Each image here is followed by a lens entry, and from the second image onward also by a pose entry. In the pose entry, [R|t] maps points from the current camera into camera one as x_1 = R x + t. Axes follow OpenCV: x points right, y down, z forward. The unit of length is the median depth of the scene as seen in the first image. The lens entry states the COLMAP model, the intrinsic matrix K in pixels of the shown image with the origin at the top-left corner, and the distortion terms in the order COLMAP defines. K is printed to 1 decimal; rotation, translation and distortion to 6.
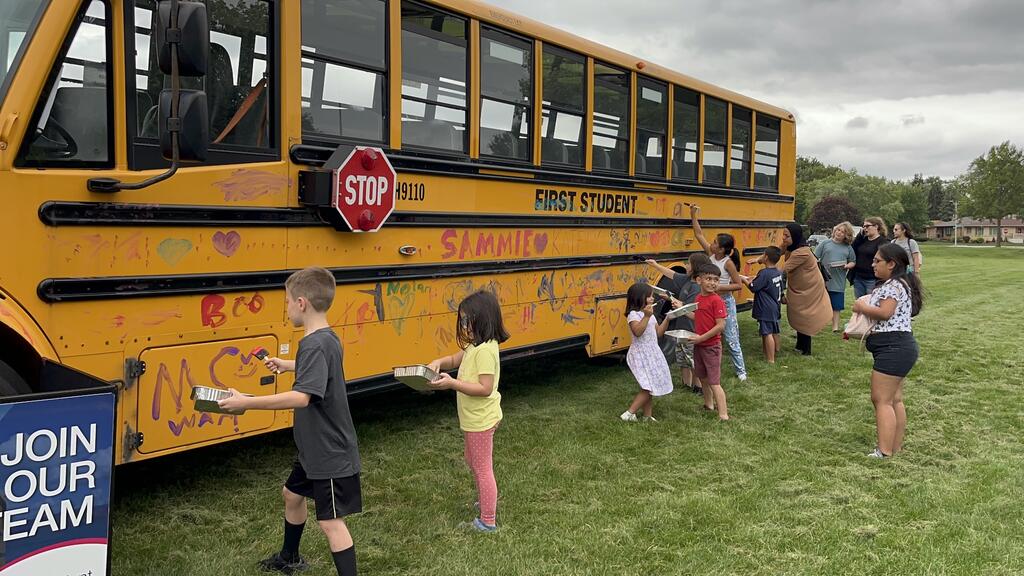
lens RADIAL K [[911.3, 0, 512.0], [0, 911.3, 288.0], [0, 0, 1]] dist [0.080976, -0.005100]
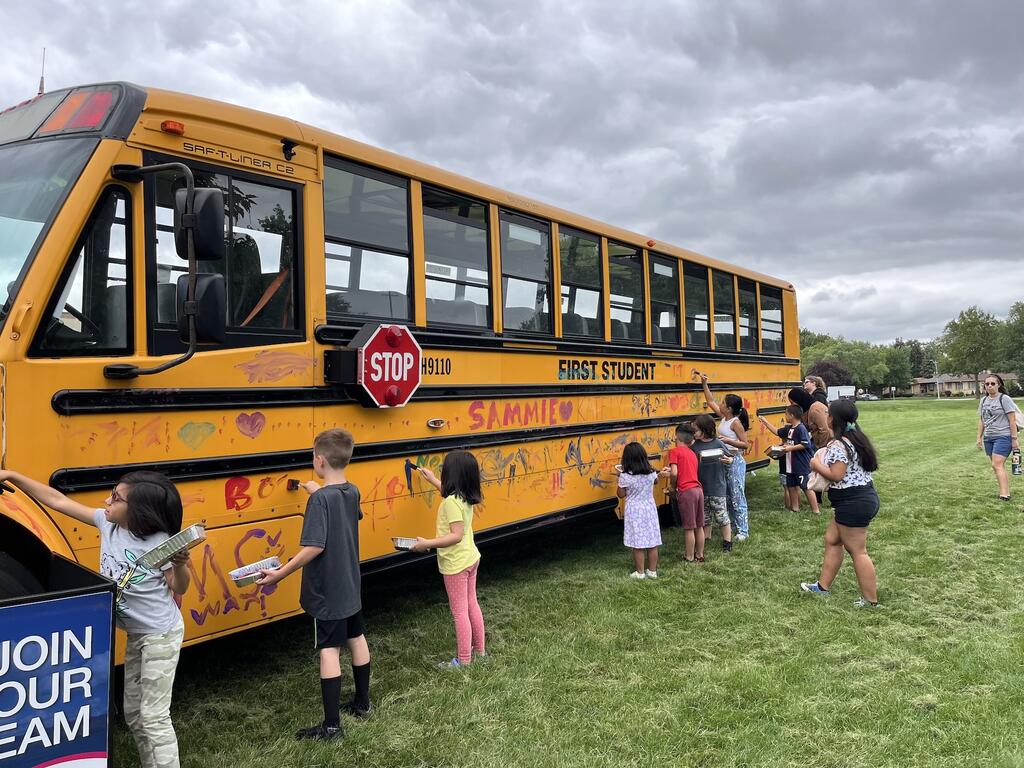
lens RADIAL K [[787.9, 0, 512.0], [0, 787.9, 384.0], [0, 0, 1]] dist [0.076373, -0.099268]
pose [[0.998275, -0.045090, -0.037602, 0.006454], [0.041619, 0.995209, -0.088471, -0.003608], [0.041411, 0.086753, 0.995369, 0.121551]]
